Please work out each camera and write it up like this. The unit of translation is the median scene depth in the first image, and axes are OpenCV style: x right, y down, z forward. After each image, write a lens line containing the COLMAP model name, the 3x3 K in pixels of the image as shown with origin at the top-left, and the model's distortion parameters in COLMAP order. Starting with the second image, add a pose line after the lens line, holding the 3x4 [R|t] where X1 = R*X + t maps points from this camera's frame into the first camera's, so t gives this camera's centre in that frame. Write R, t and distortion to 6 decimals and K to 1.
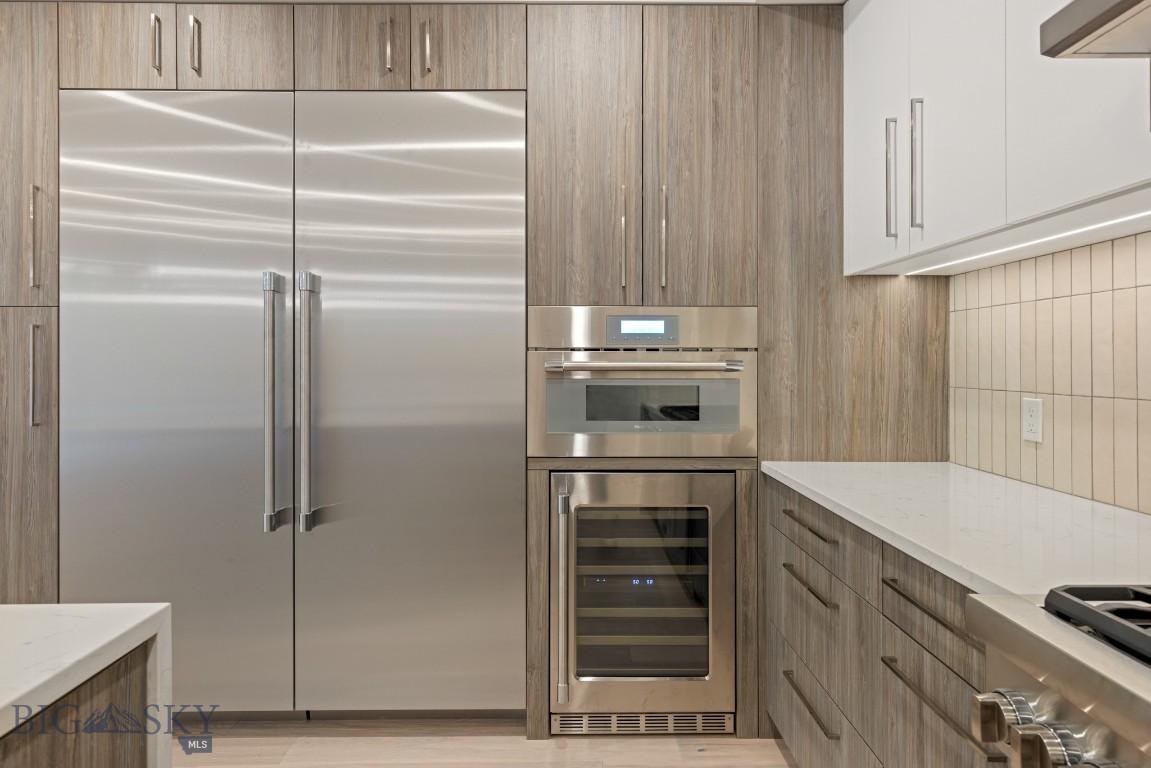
lens RADIAL K [[624.7, 0, 566.5], [0, 624.7, 376.4], [0, 0, 1]] dist [0.003208, 0.000989]
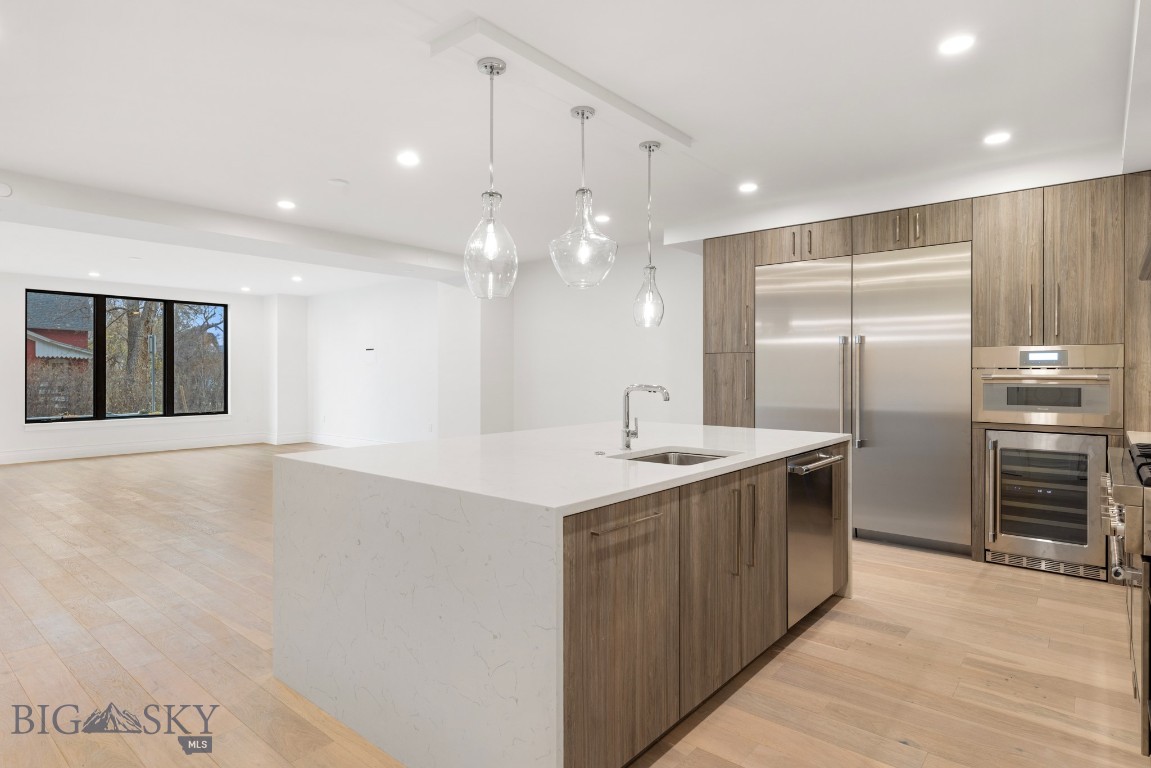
lens RADIAL K [[624.7, 0, 579.8], [0, 624.7, 377.0], [0, 0, 1]] dist [0.003208, 0.000989]
pose [[0.759220, 0.005108, -0.650814, 0.291870], [0.009297, 0.999782, 0.018692, -0.065968], [0.650768, -0.020242, 0.759007, -1.367522]]
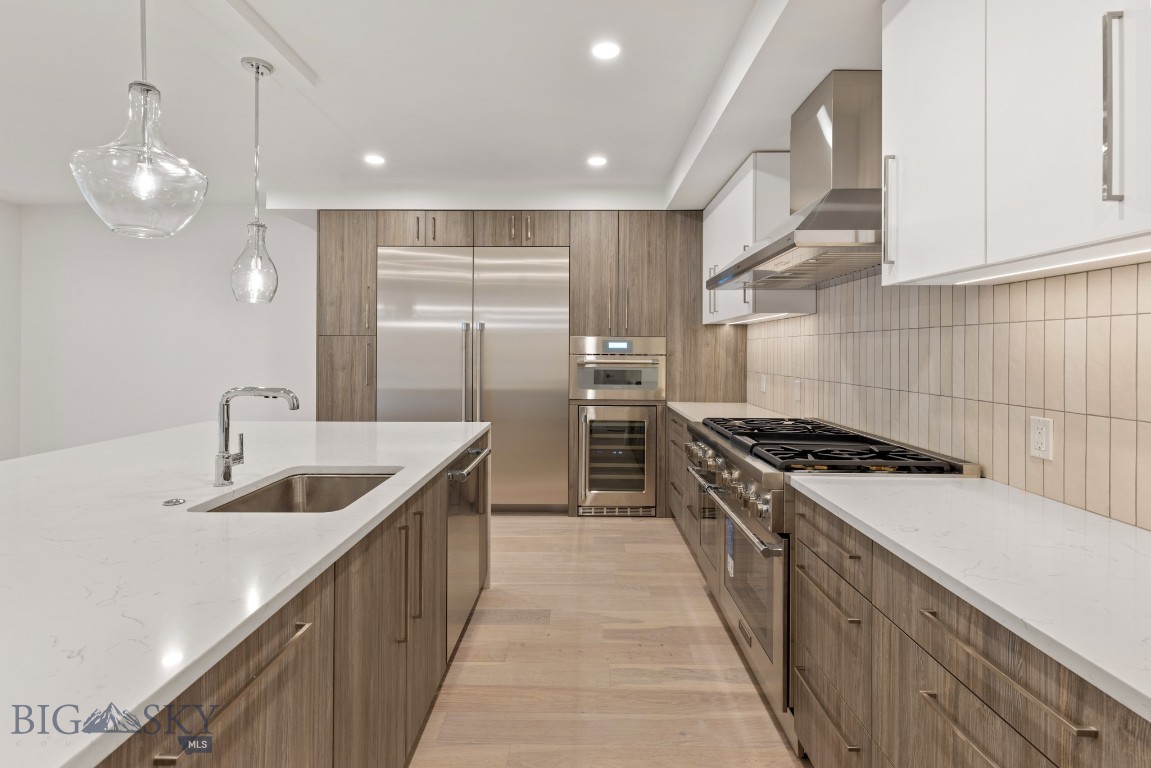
lens RADIAL K [[546.6, 0, 590.1], [0, 546.6, 350.2], [0, 0, 1]] dist [0.006344, -0.000760]
pose [[0.999691, 0.006148, -0.024071, 0.066708], [-0.005839, 0.999900, 0.012897, -0.087118], [0.024147, -0.012753, 0.999627, -1.093625]]
